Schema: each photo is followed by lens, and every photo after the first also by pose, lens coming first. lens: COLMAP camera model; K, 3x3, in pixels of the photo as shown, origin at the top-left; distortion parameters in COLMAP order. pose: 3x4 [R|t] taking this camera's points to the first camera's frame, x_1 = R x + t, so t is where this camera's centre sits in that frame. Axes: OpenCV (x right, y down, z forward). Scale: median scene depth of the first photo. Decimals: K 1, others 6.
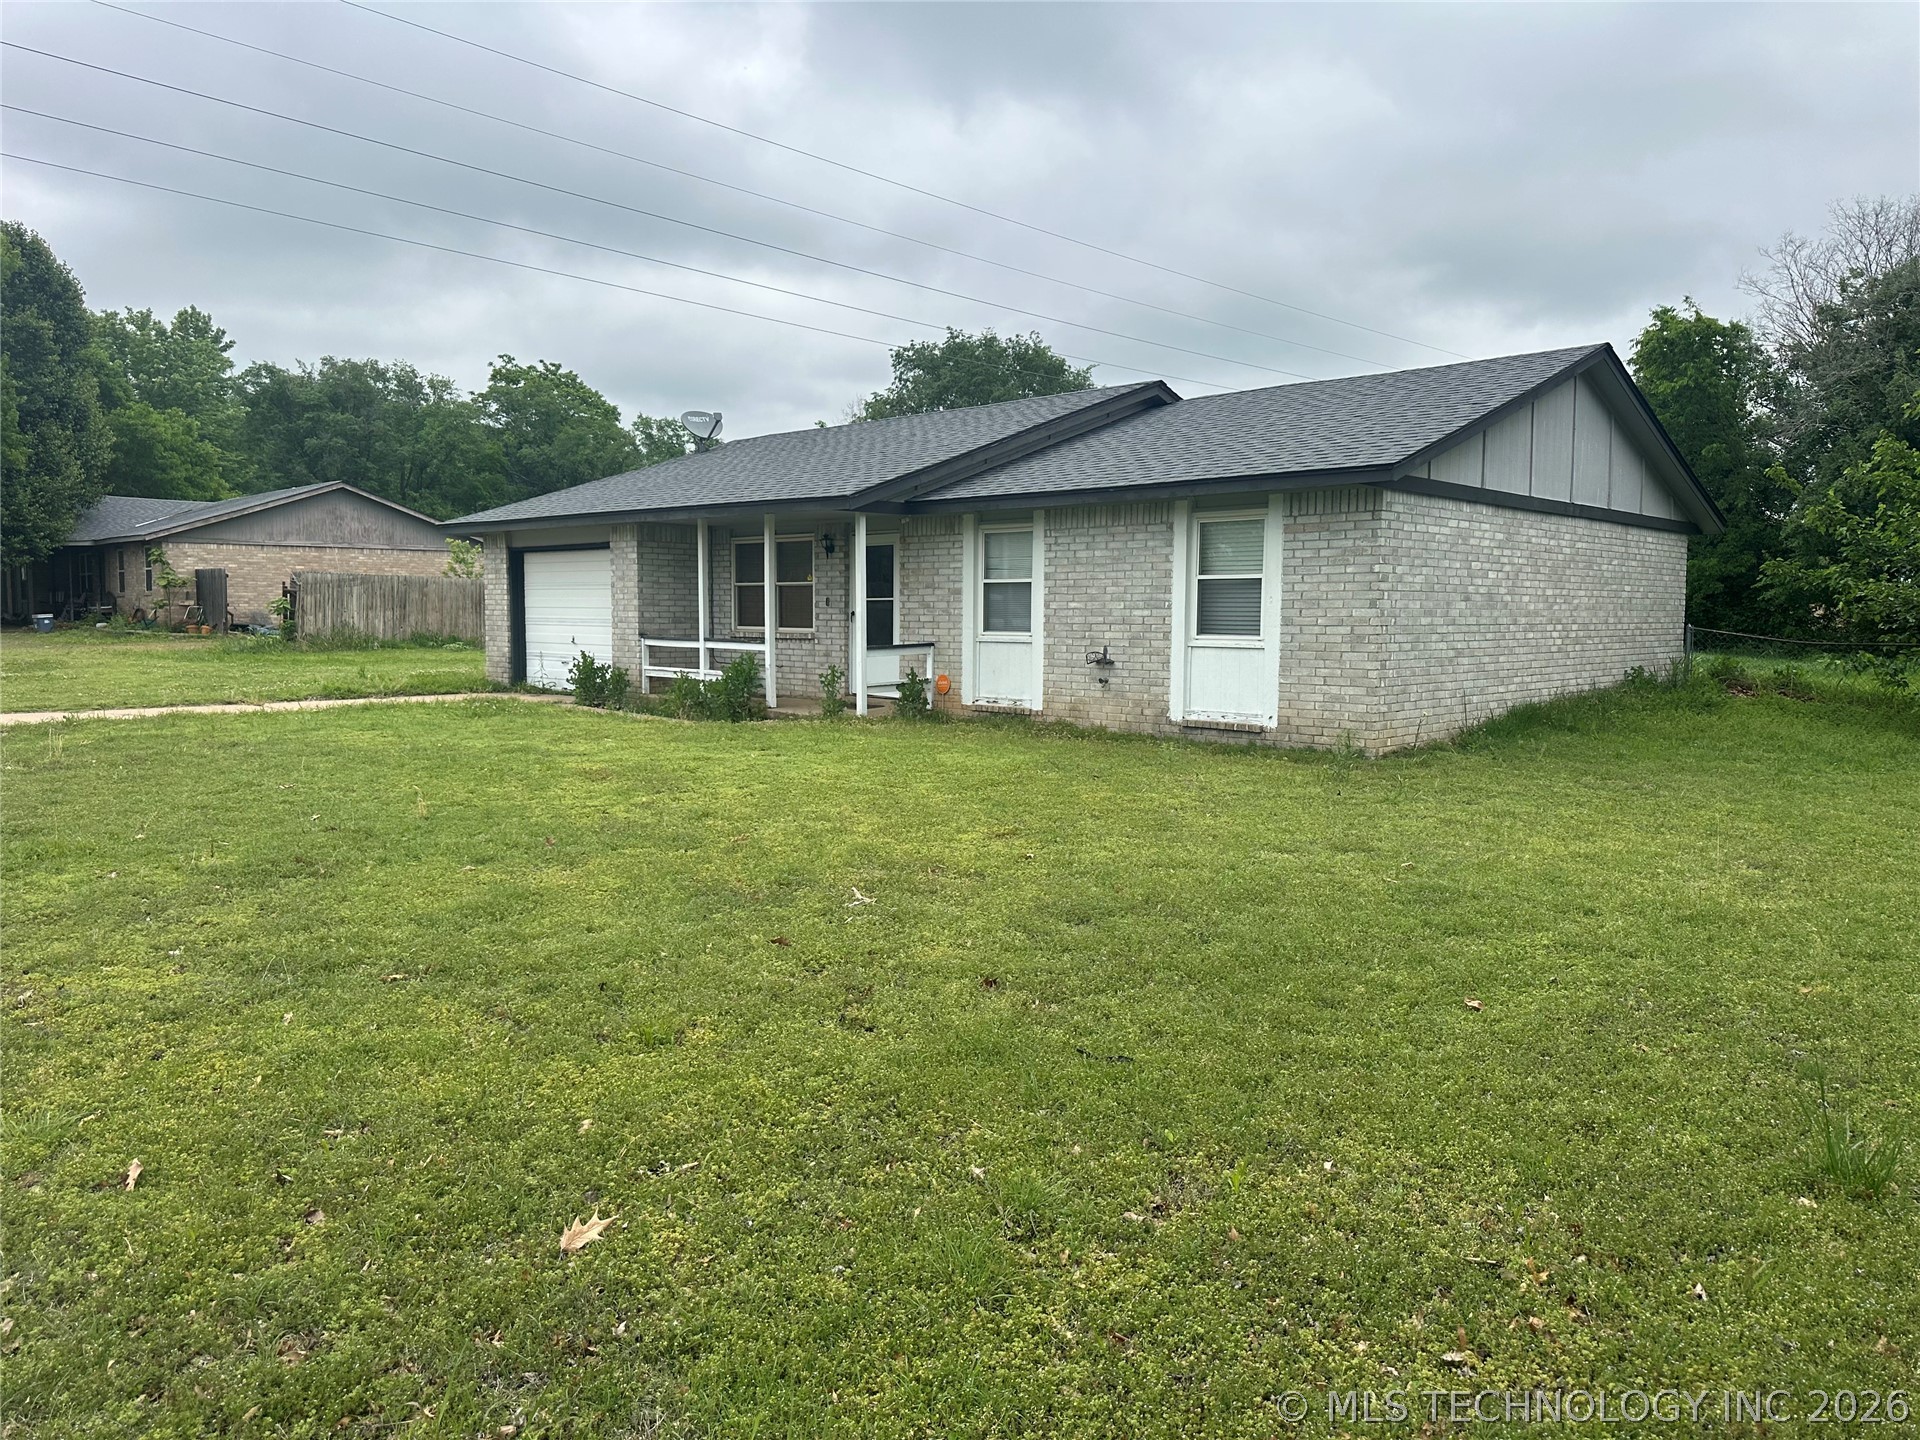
lens RADIAL K [[1334.7, 0, 950.9], [0, 1334.7, 702.0], [0, 0, 1]] dist [0.172866, -0.333216]
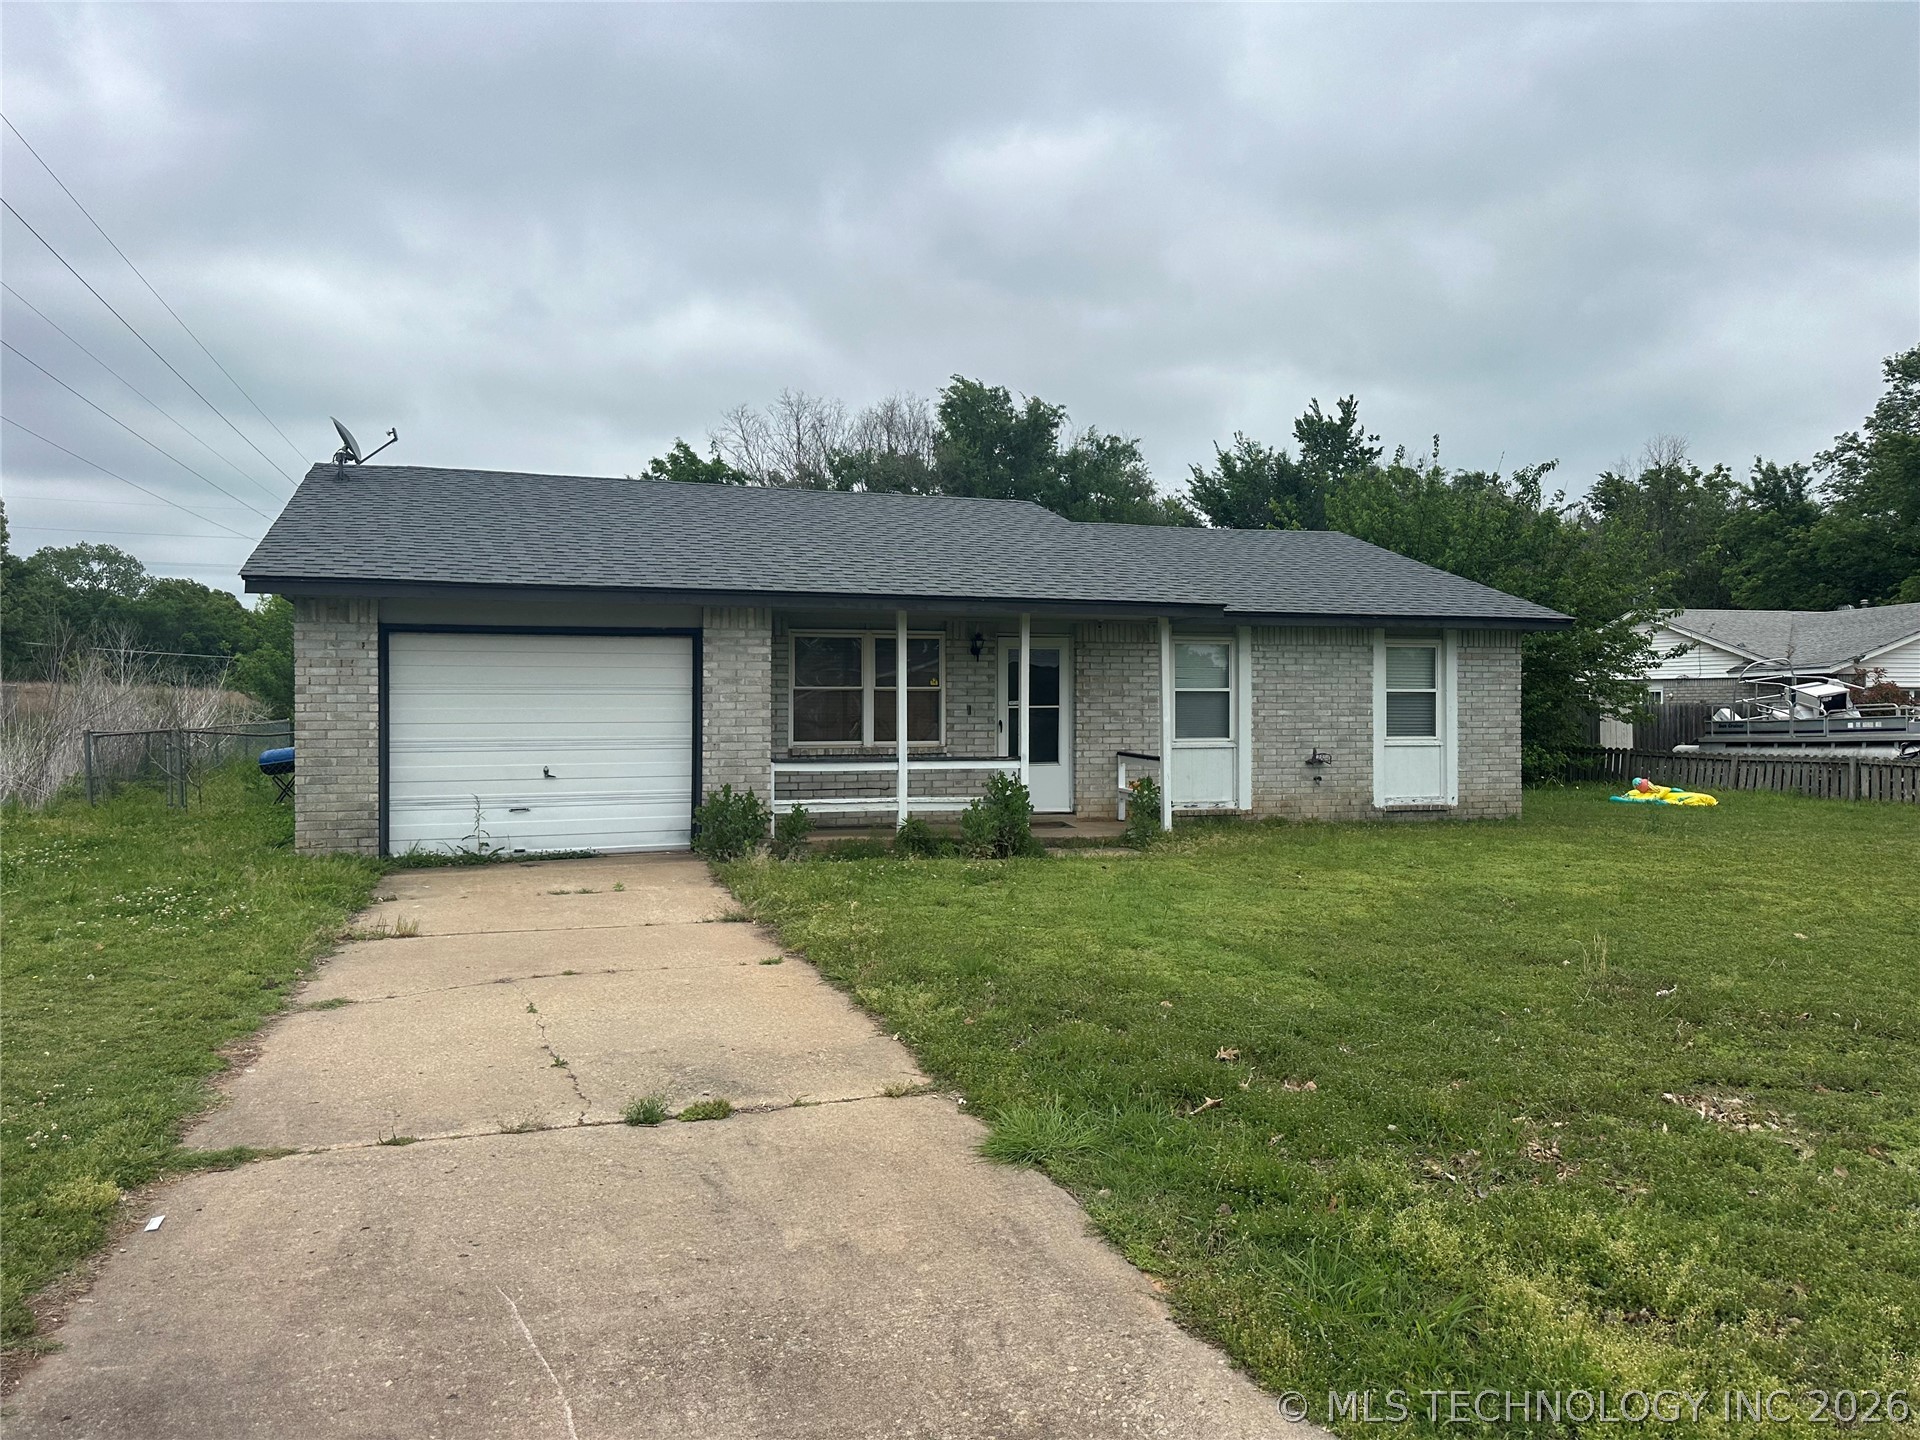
lens RADIAL K [[1345.4, 0, 966.2], [0, 1345.4, 706.2], [0, 0, 1]] dist [0.139764, -0.218433]
pose [[0.460046, -0.008457, 0.887855, -0.946607], [0.062158, 0.997808, -0.022703, -0.062564], [-0.885717, 0.065632, 0.459563, 0.650870]]
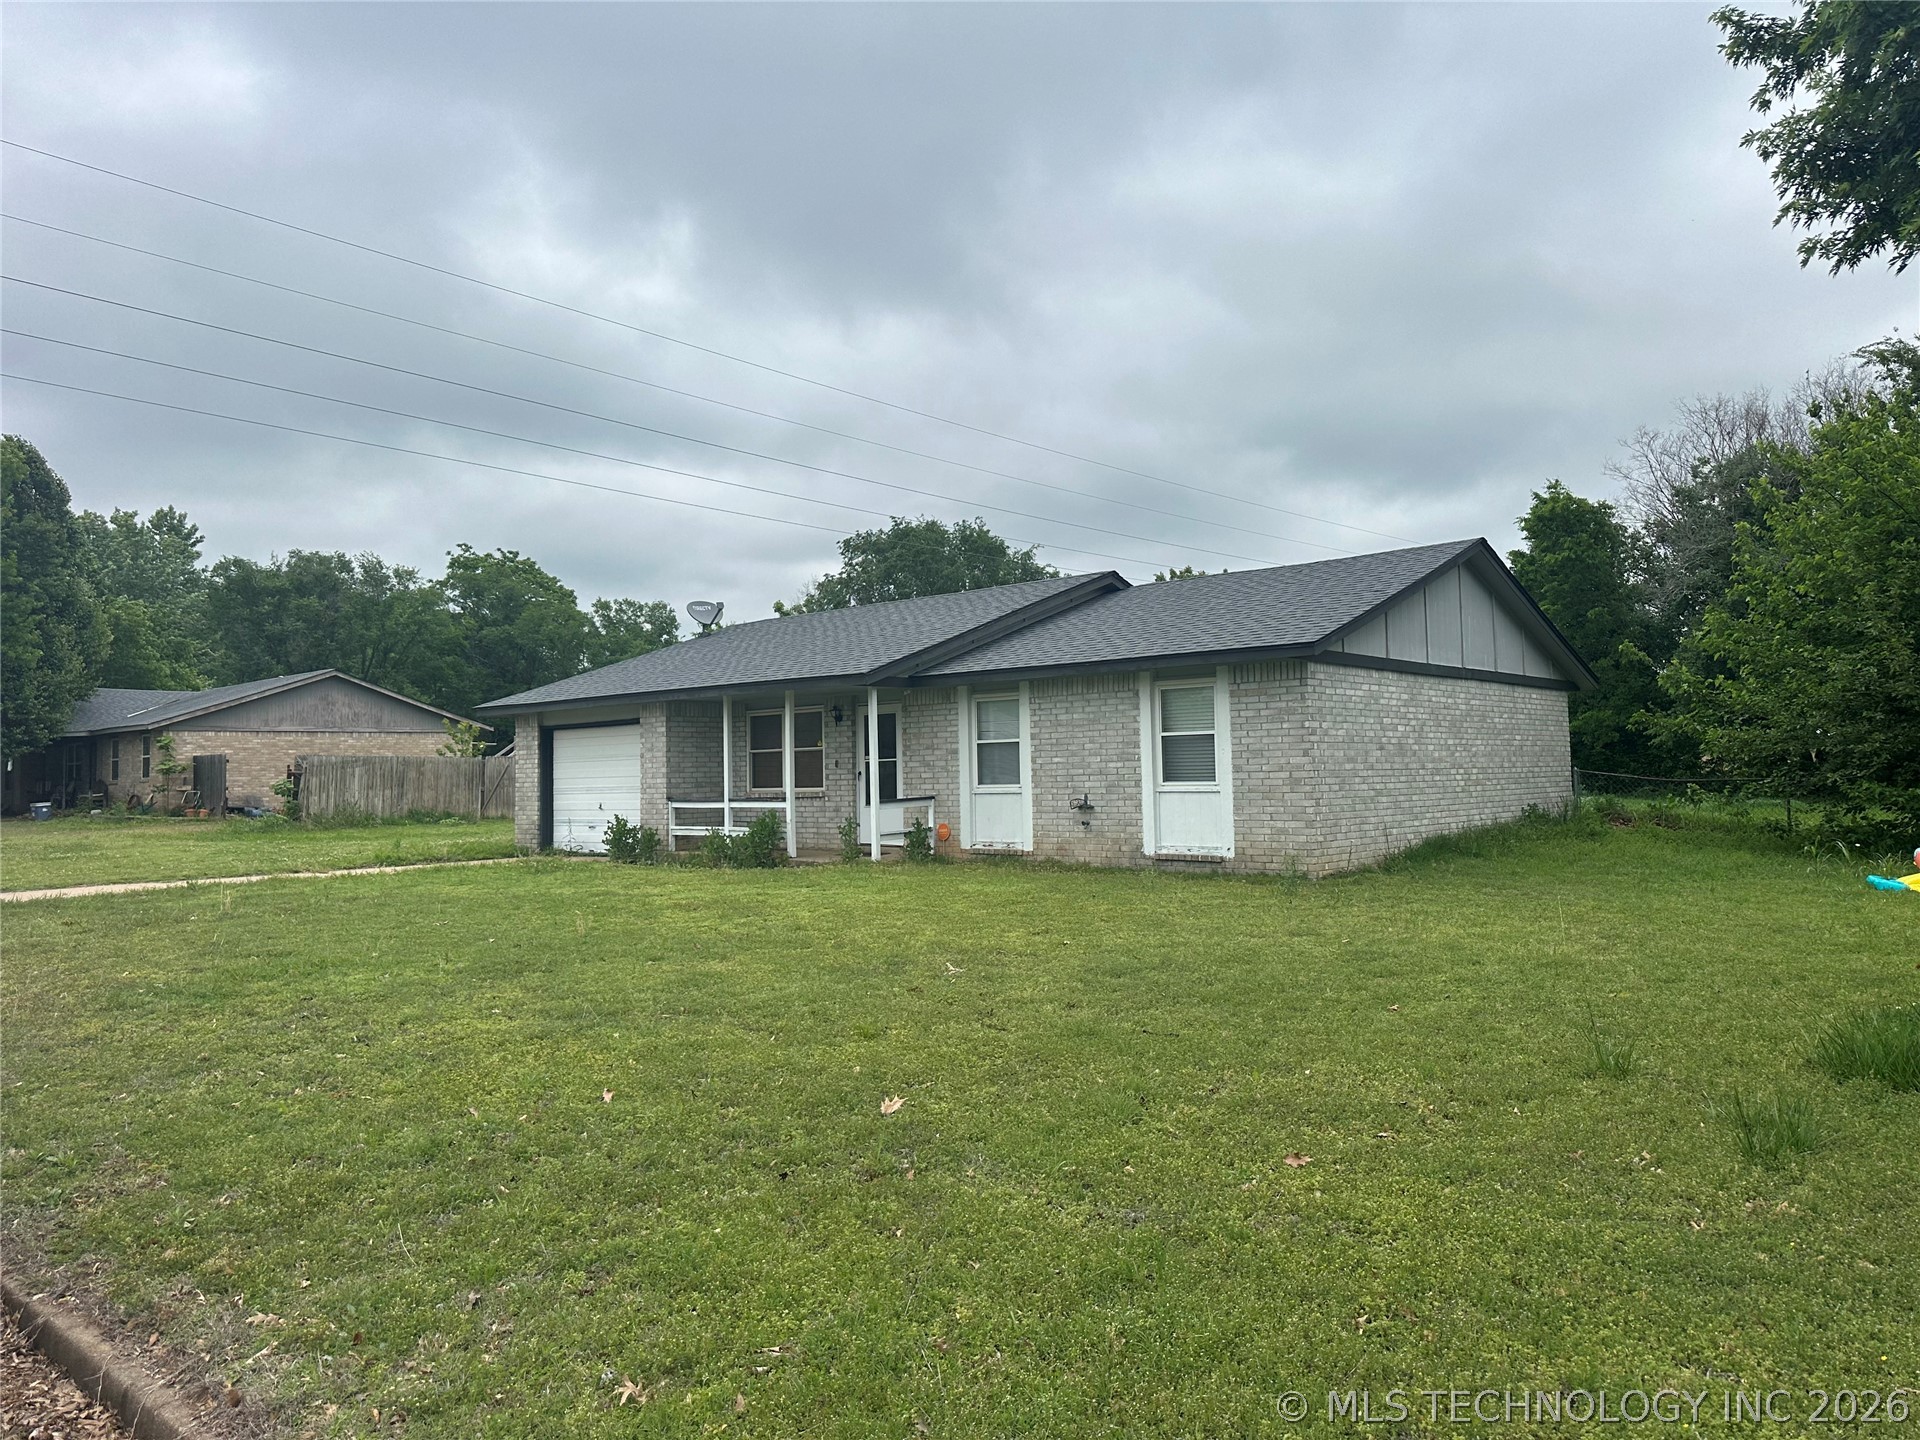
lens RADIAL K [[1334.7, 0, 950.9], [0, 1334.7, 702.0], [0, 0, 1]] dist [0.172866, -0.333216]
pose [[0.998548, -0.023553, 0.048454, -0.052978], [0.029382, 0.991930, -0.123333, 0.018034], [-0.045158, 0.124577, 0.991182, -0.159176]]
